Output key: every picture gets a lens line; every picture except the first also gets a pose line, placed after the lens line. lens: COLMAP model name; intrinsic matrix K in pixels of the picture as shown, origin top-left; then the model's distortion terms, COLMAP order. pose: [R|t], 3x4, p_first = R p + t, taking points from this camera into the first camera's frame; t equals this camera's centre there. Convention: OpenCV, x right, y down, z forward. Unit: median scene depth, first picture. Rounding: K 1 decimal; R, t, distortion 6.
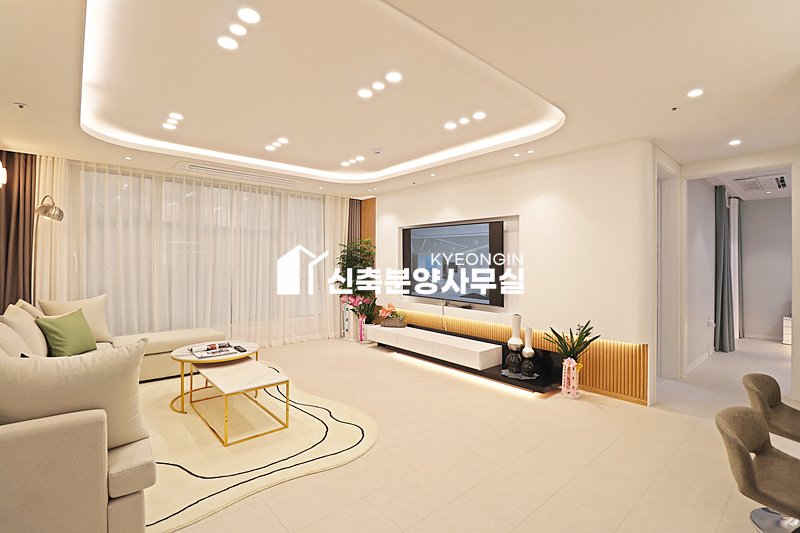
lens RADIAL K [[371.8, 0, 402.7], [0, 371.8, 263.8], [0, 0, 1]] dist [0.000985, -0.010755]
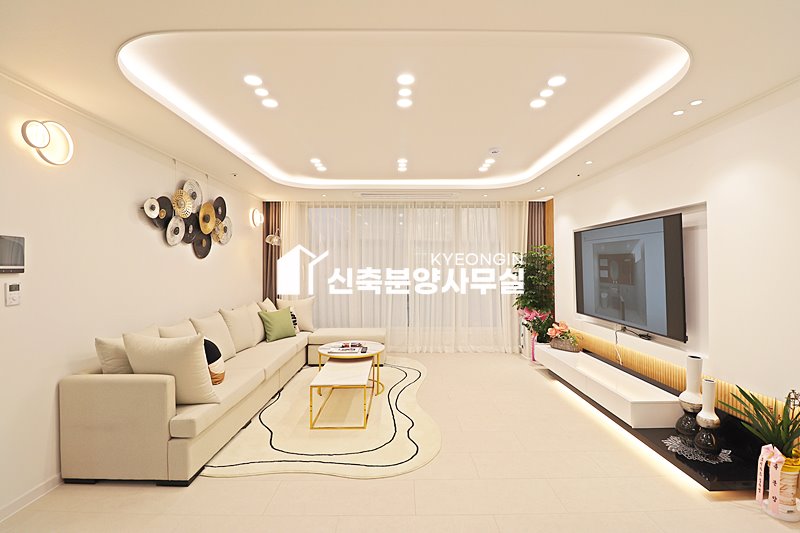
lens RADIAL K [[371.8, 0, 402.7], [0, 371.8, 263.8], [0, 0, 1]] dist [0.000985, -0.010755]
pose [[0.755197, -0.011701, -0.655393, 0.328831], [0.001456, 0.999868, -0.016175, -0.014402], [0.655496, 0.011261, 0.755115, 0.168669]]
